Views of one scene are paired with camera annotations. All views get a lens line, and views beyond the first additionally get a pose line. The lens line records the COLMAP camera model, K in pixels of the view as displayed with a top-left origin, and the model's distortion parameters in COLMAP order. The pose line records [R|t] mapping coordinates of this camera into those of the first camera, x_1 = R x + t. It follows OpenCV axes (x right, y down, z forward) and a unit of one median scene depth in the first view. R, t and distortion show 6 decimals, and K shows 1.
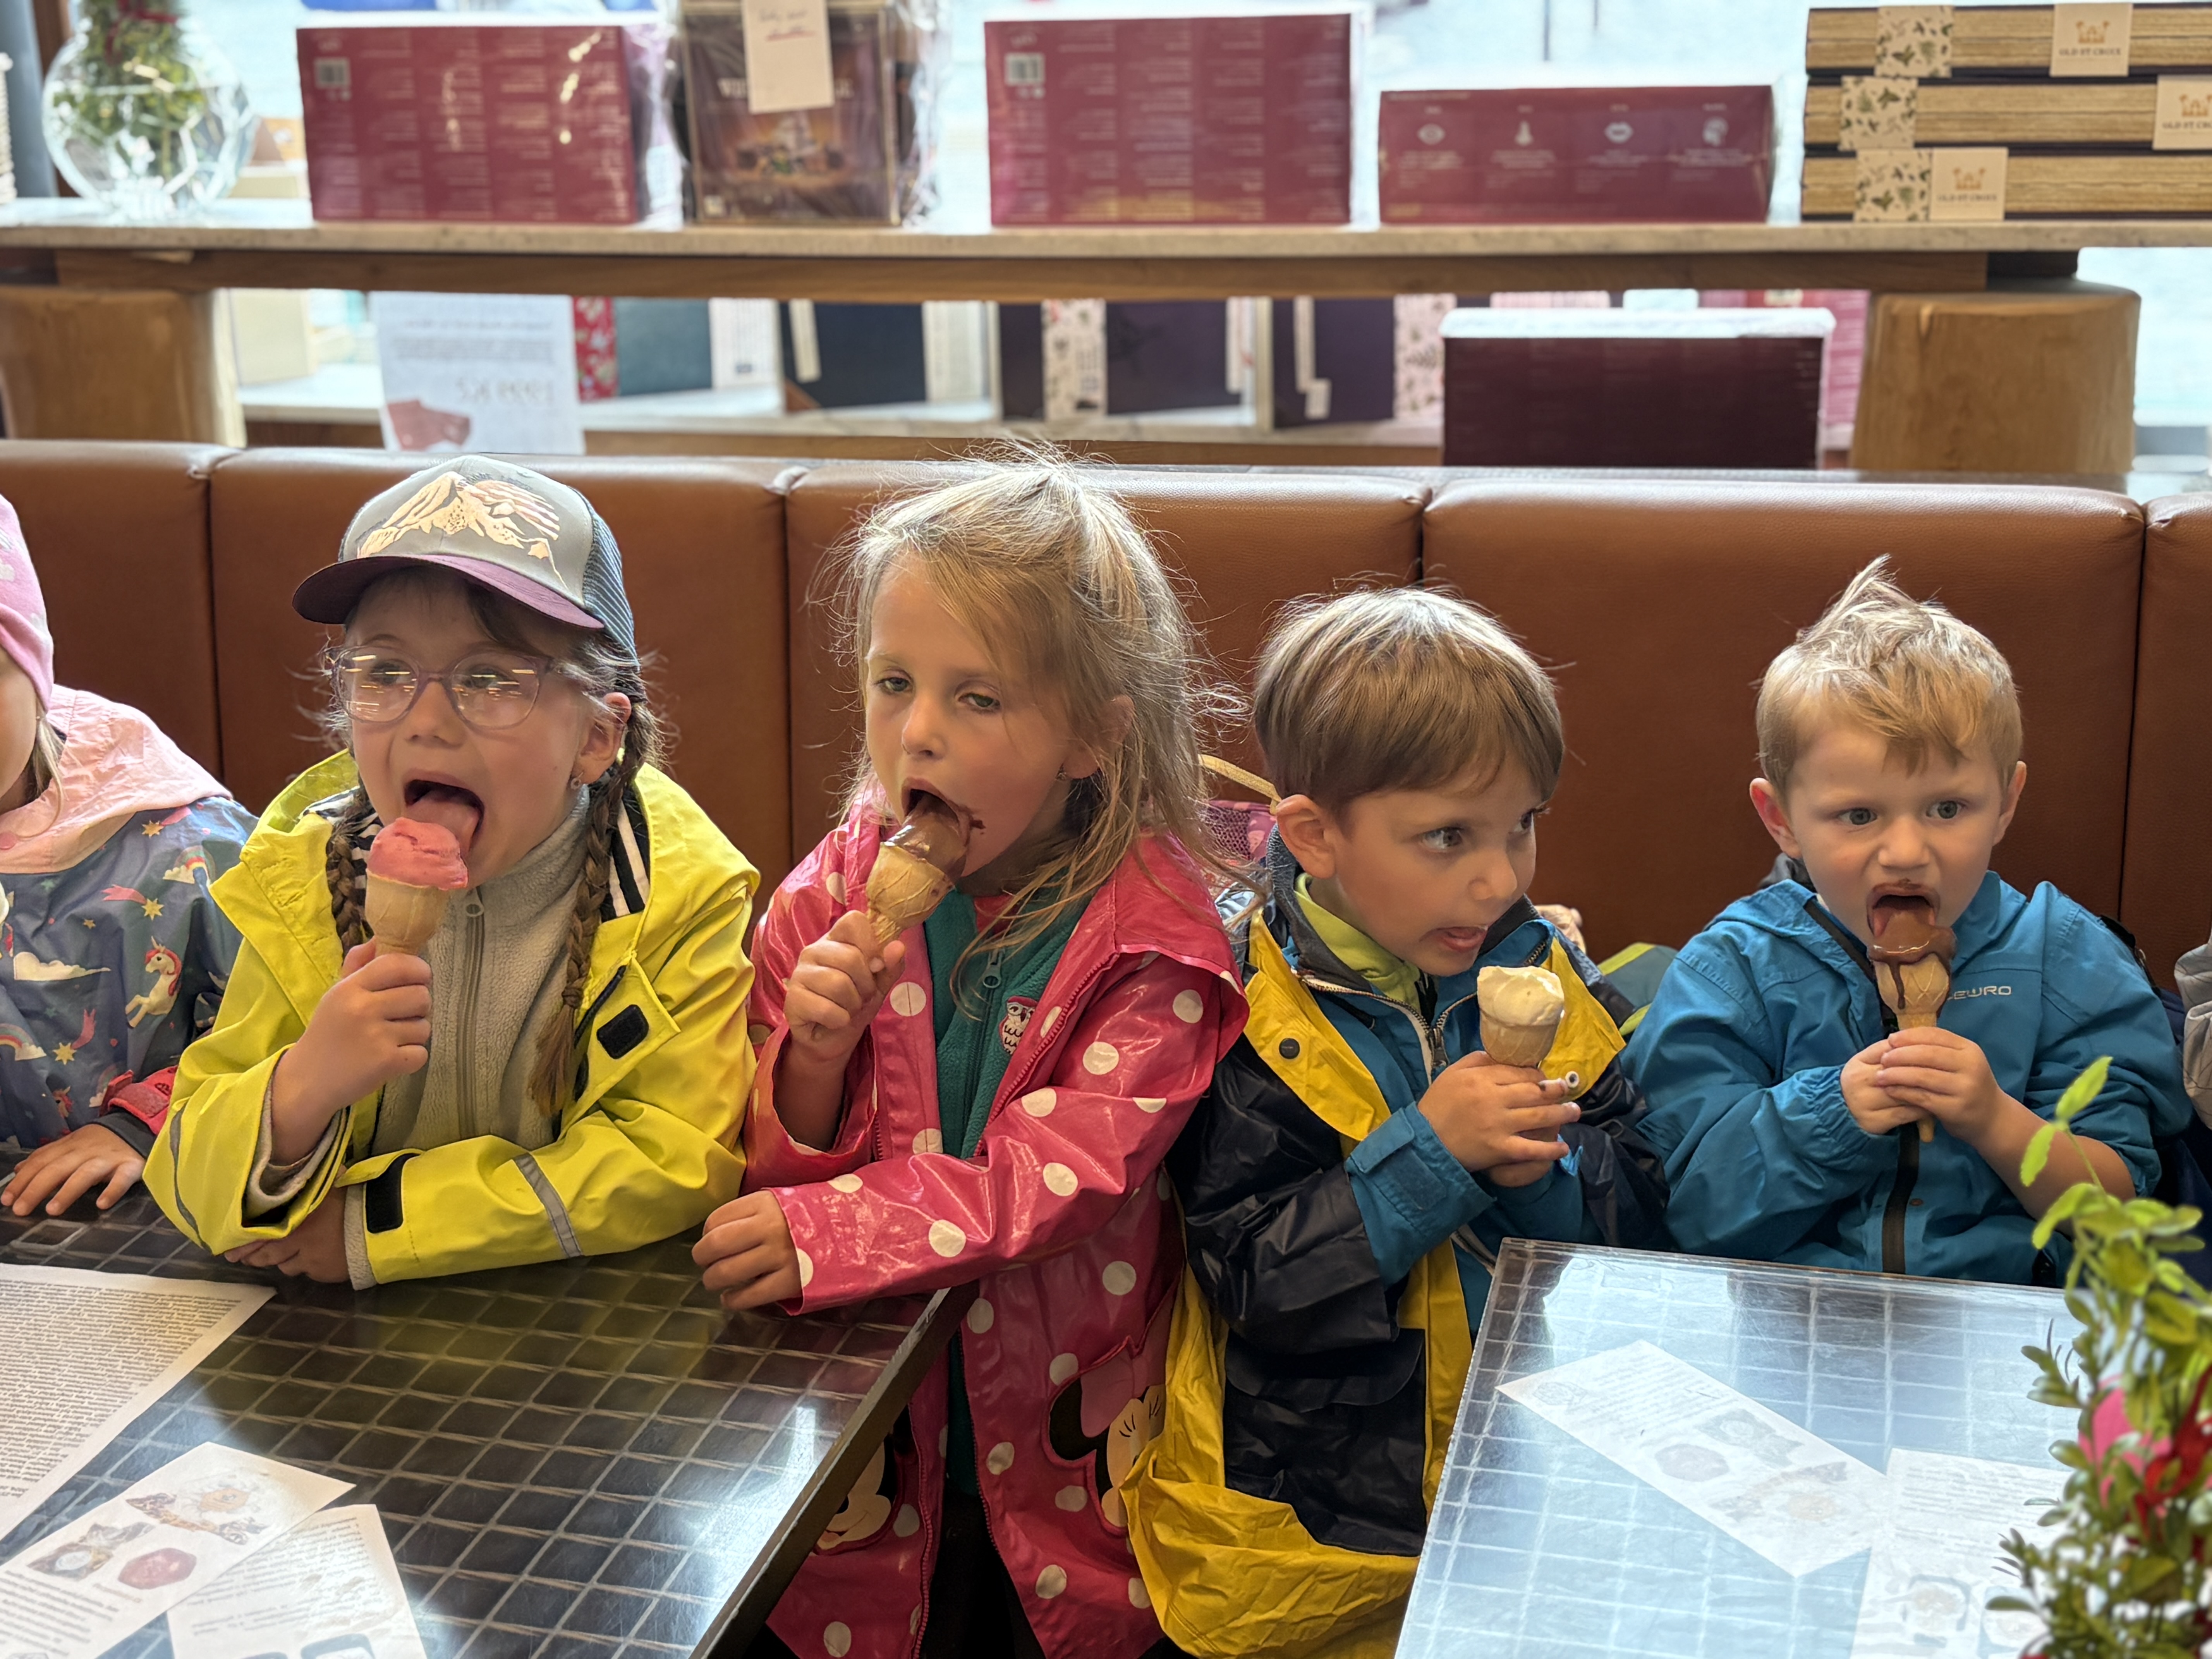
lens RADIAL K [[3027.2, 0, 1126.6], [0, 3027.2, 829.6], [0, 0, 1]] dist [0.044807, 0.000000]
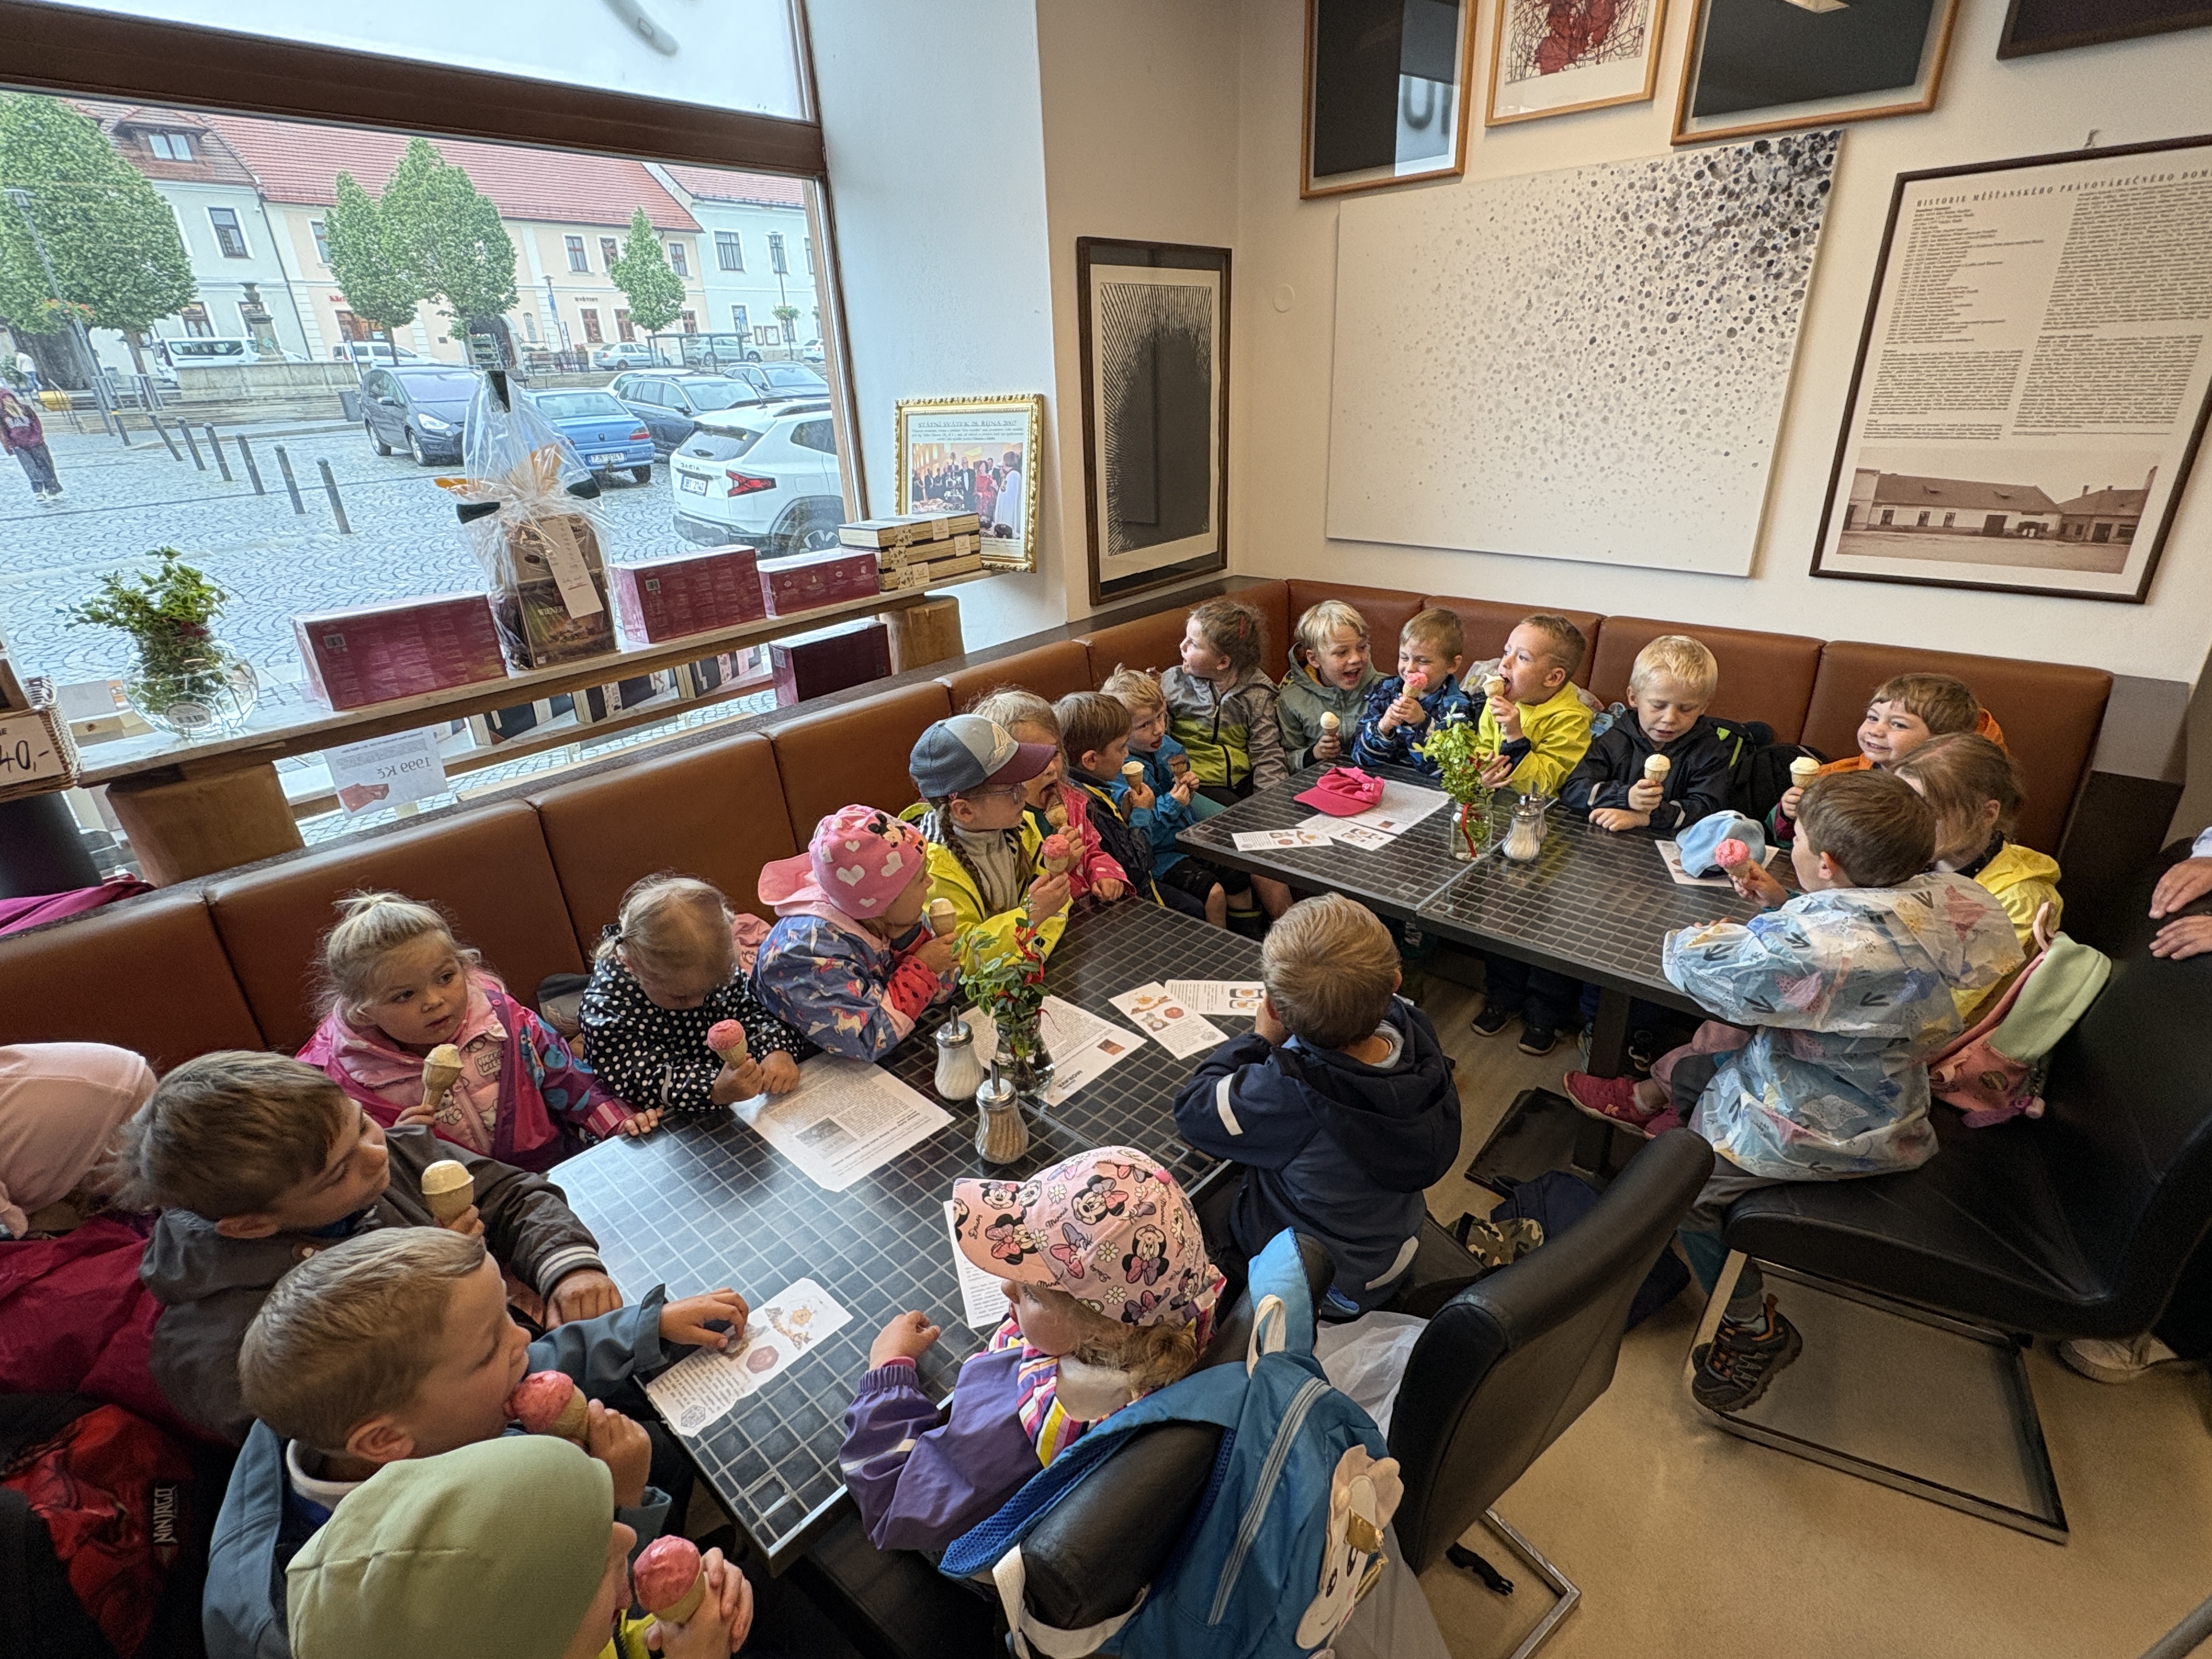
lens RADIAL K [[1060.8, 0, 1101.4], [0, 1060.8, 829.4], [0, 0, 1]] dist [0.000066, -0.000578]
pose [[0.481907, -0.345308, 0.805312, -0.715896], [0.297799, 0.928909, 0.220099, -0.144061], [-0.824064, 0.133755, 0.550480, 0.185877]]
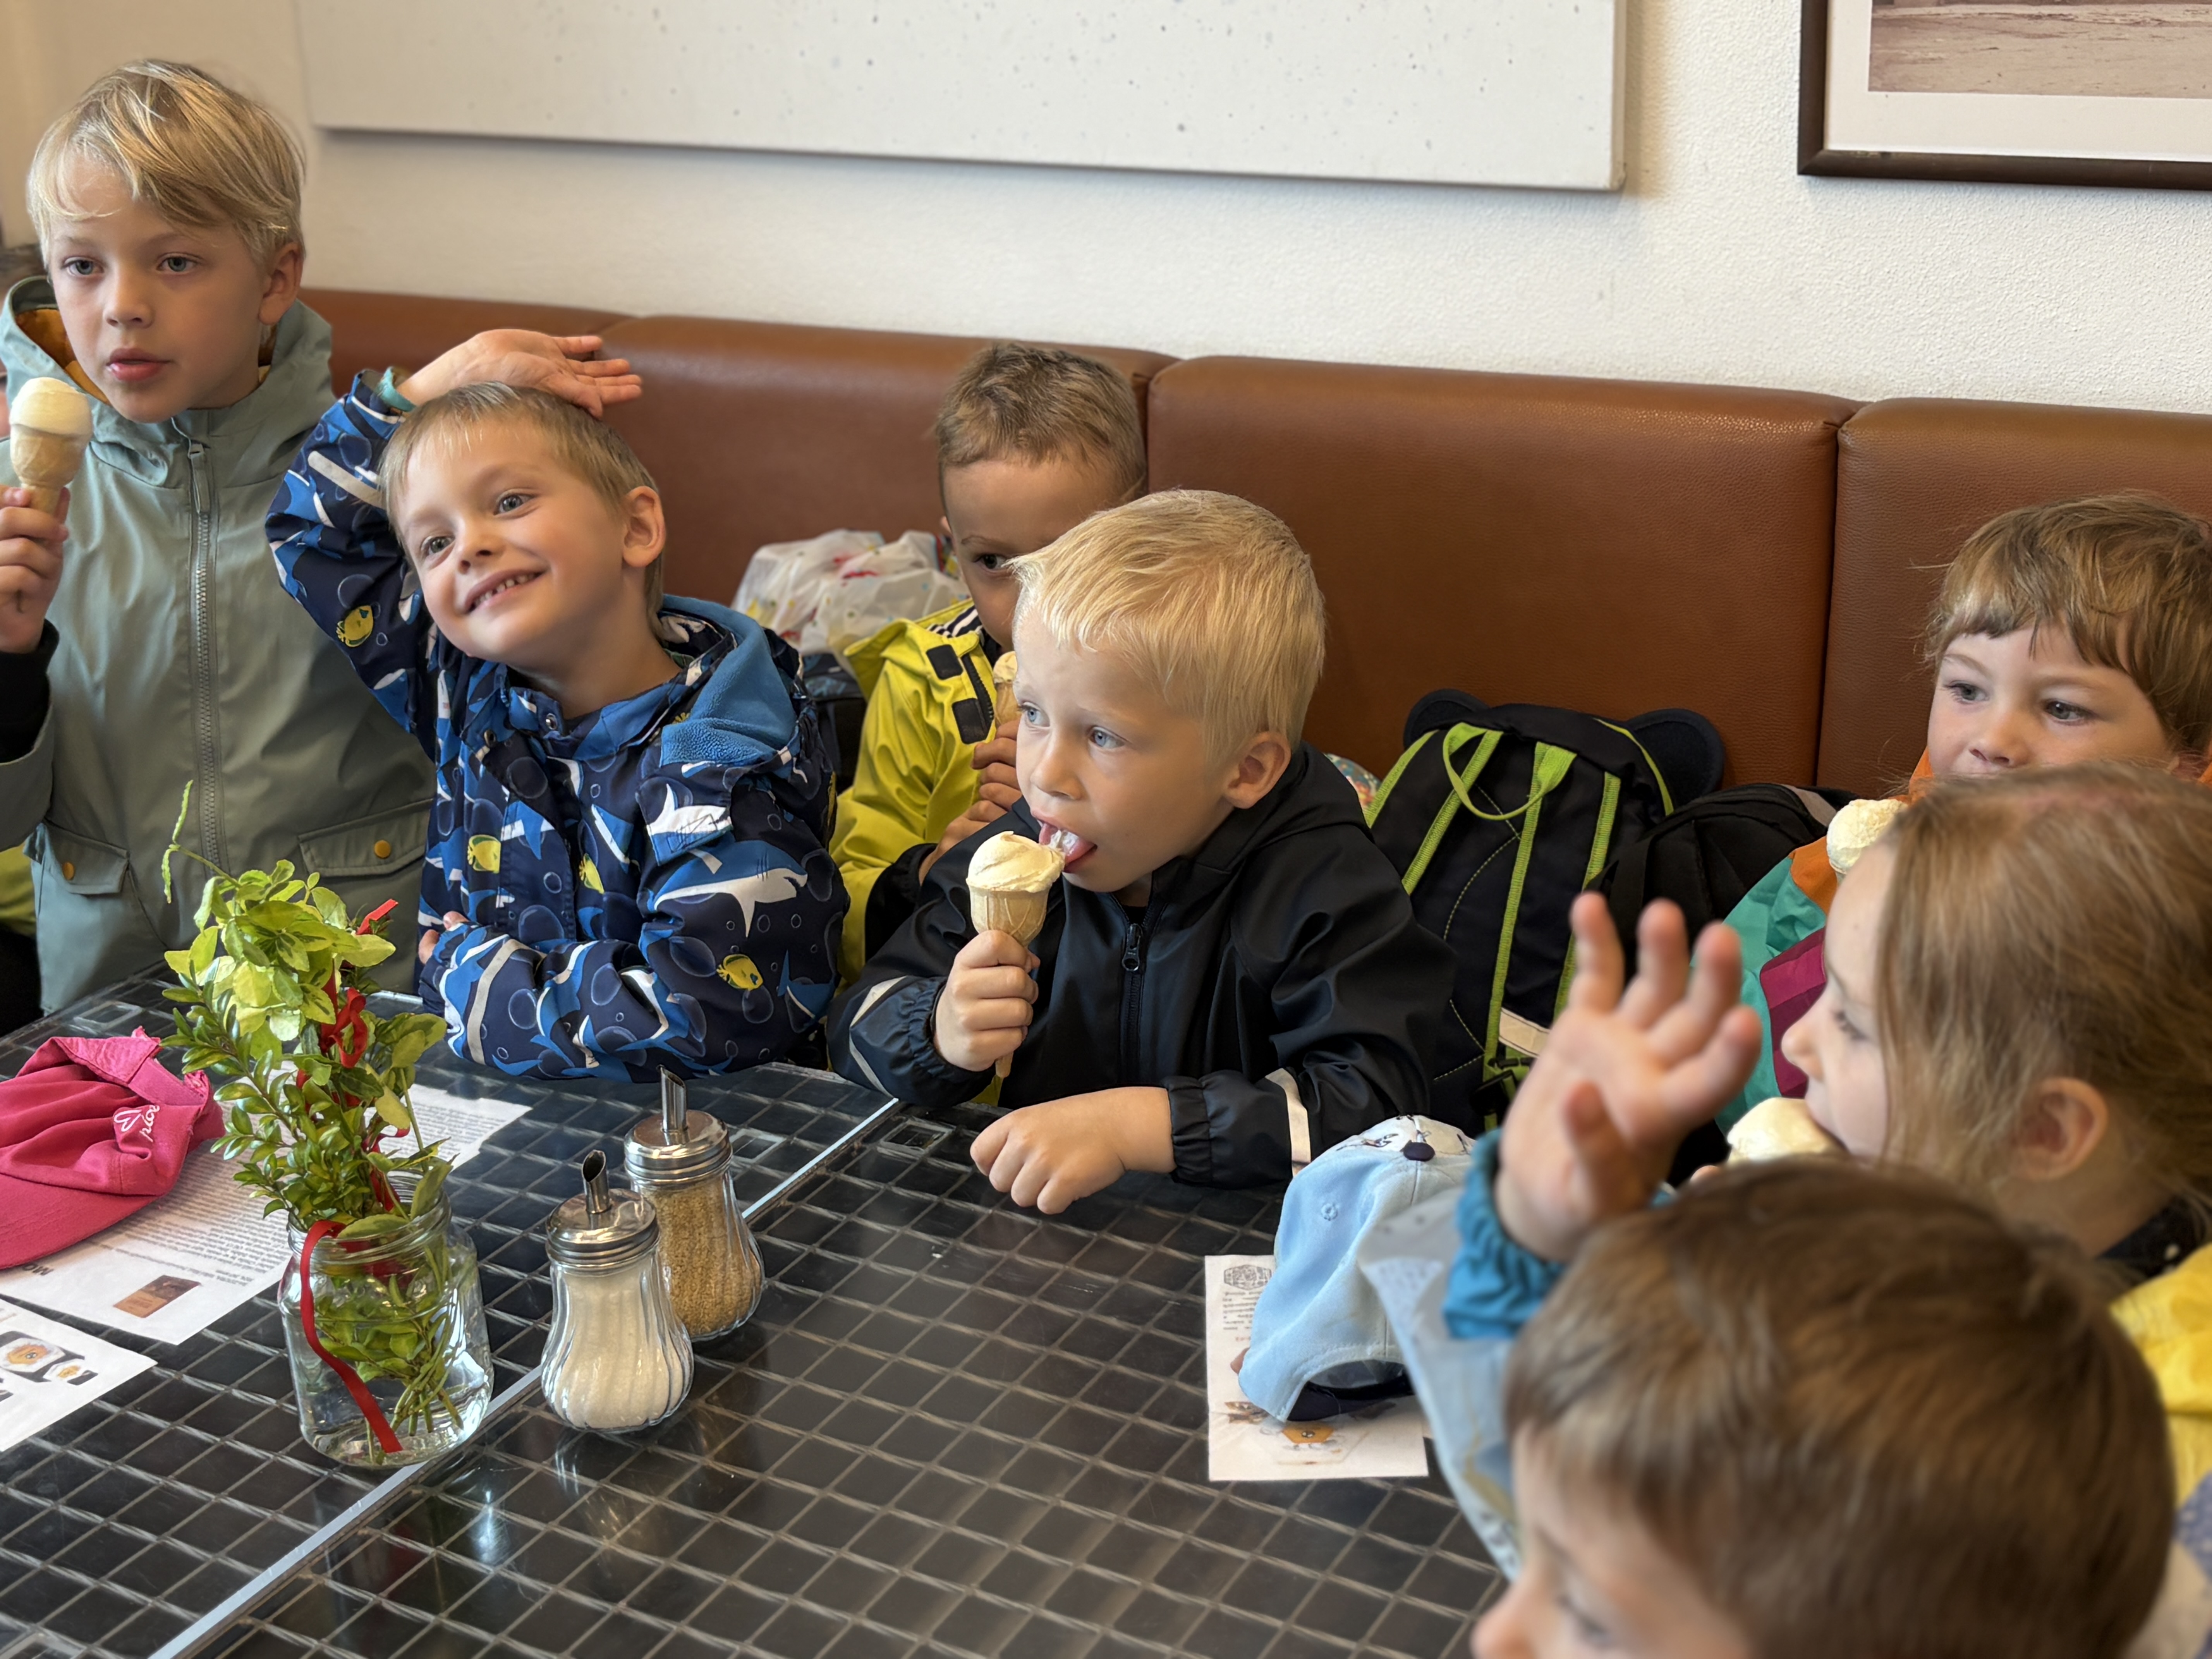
lens RADIAL K [[3027.2, 0, 1087.3], [0, 3027.2, 846.7], [0, 0, 1]] dist [0.044807, 0.000000]
pose [[0.268904, -0.336579, 0.902444, -0.316556], [0.338844, 0.910118, 0.238475, -0.034101], [-0.901596, 0.241661, 0.358782, 0.071655]]
